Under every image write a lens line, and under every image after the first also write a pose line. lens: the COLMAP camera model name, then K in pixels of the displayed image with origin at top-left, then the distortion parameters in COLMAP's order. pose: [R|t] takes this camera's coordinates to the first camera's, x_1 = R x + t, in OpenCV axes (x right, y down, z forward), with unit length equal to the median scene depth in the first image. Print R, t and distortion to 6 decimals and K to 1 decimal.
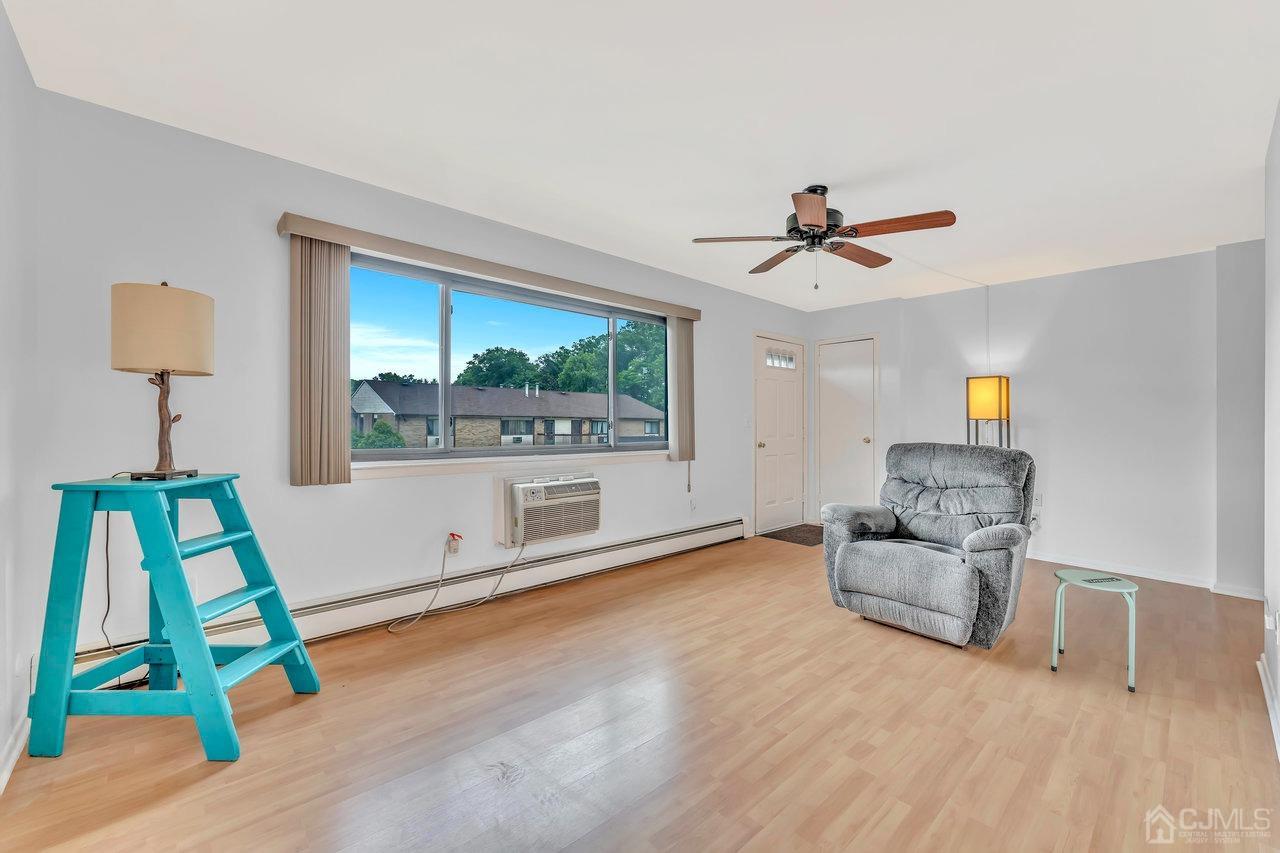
lens RADIAL K [[511.0, 0, 637.9], [0, 511.0, 424.1], [0, 0, 1]] dist [-0.000889, 0.000048]
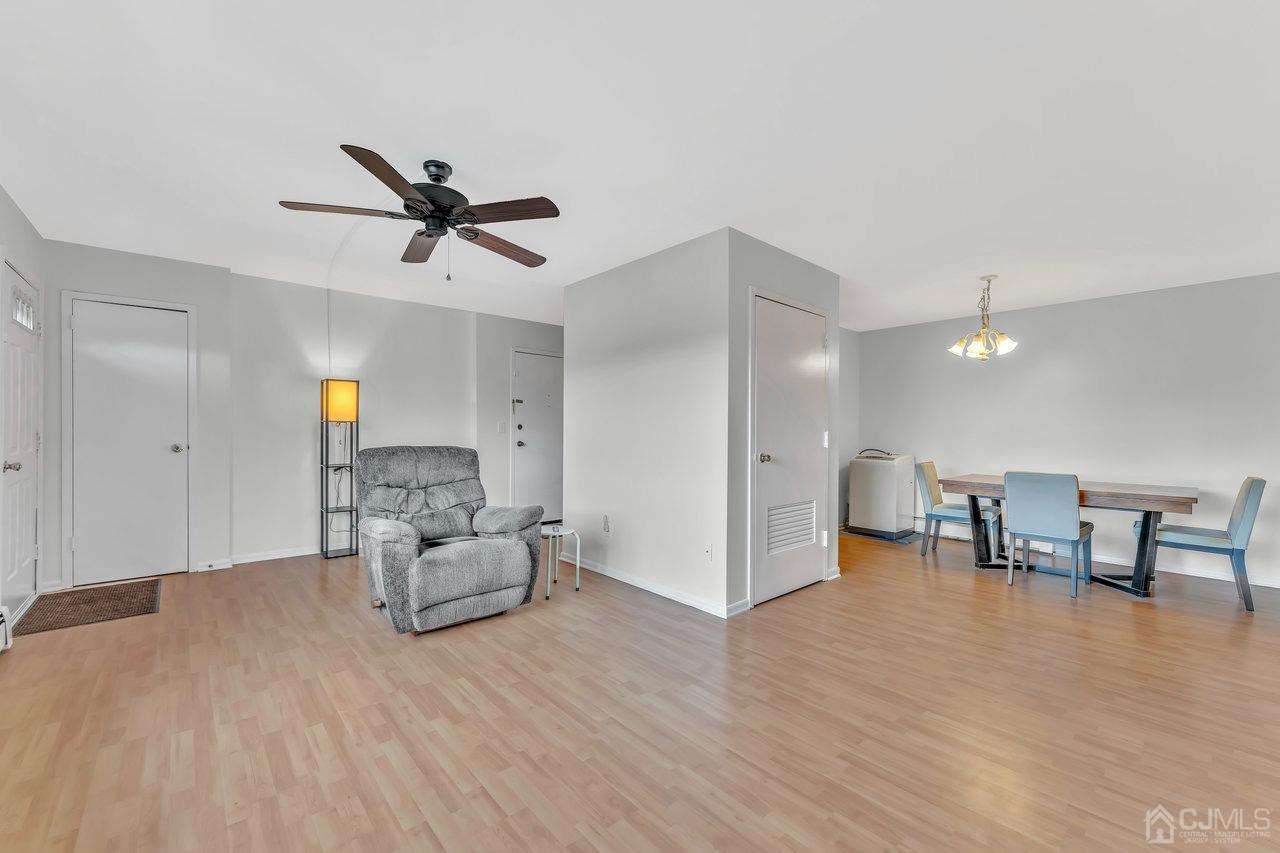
lens RADIAL K [[511.0, 0, 639.2], [0, 511.0, 429.5], [0, 0, 1]] dist [-0.000889, 0.000048]
pose [[0.003348, -0.012137, 0.999921, -0.434705], [-0.002818, 0.999922, 0.012147, -0.009675], [-0.999990, -0.002858, 0.003313, 0.516883]]
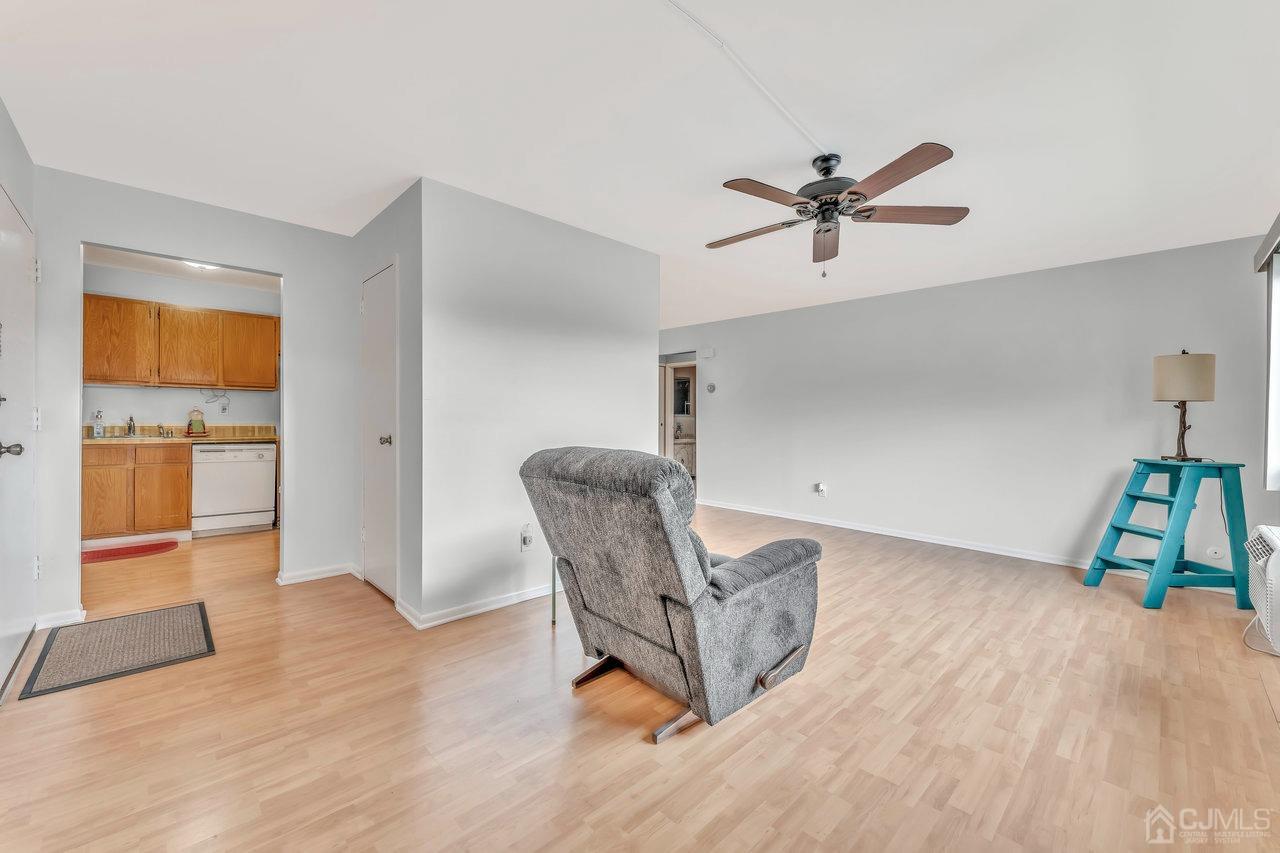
lens RADIAL K [[511.0, 0, 635.7], [0, 511.0, 420.2], [0, 0, 1]] dist [-0.000889, 0.000048]
pose [[-0.999152, -0.028972, -0.029271, 0.575626], [-0.029449, 0.999438, 0.015992, -0.002777], [0.028791, 0.016841, -0.999444, 1.511736]]
